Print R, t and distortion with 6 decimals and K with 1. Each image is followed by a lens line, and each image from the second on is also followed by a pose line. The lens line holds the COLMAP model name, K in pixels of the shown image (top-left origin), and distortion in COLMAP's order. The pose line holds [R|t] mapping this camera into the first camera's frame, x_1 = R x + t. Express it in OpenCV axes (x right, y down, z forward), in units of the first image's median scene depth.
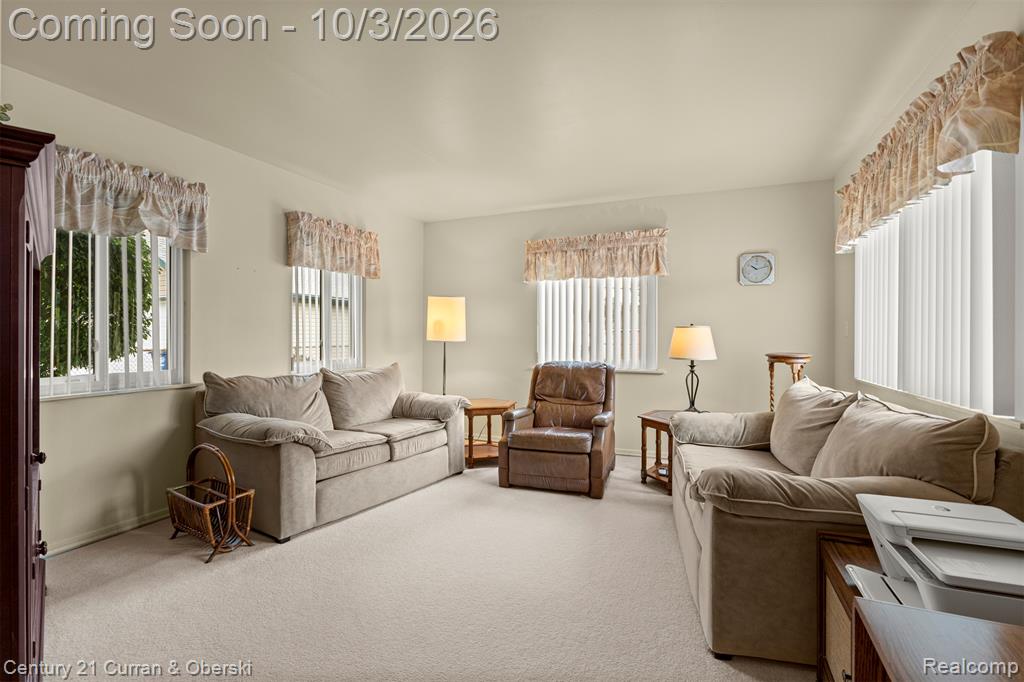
lens RADIAL K [[481.7, 0, 508.6], [0, 481.7, 337.9], [0, 0, 1]] dist [0.000165, -0.000108]
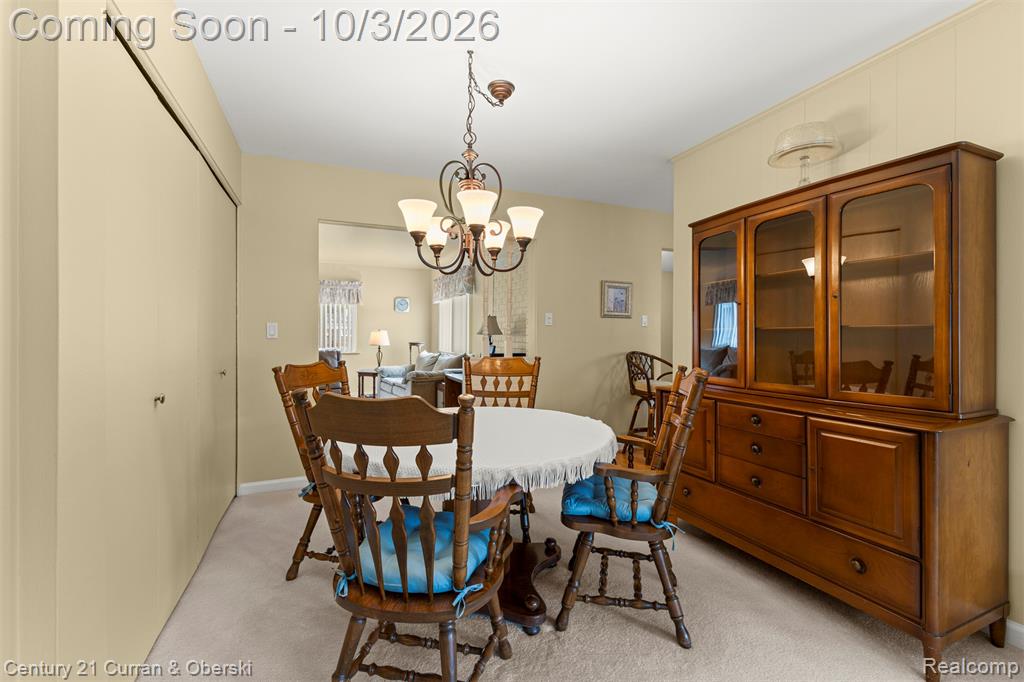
lens RADIAL K [[450.2, 0, 510.8], [0, 450.2, 338.0], [0, 0, 1]] dist [0.003256, -0.000047]
pose [[0.692789, -0.006095, 0.721115, -0.736270], [0.004764, 0.999981, 0.003875, 0.006008], [-0.721125, 0.000750, 0.692805, -0.929776]]
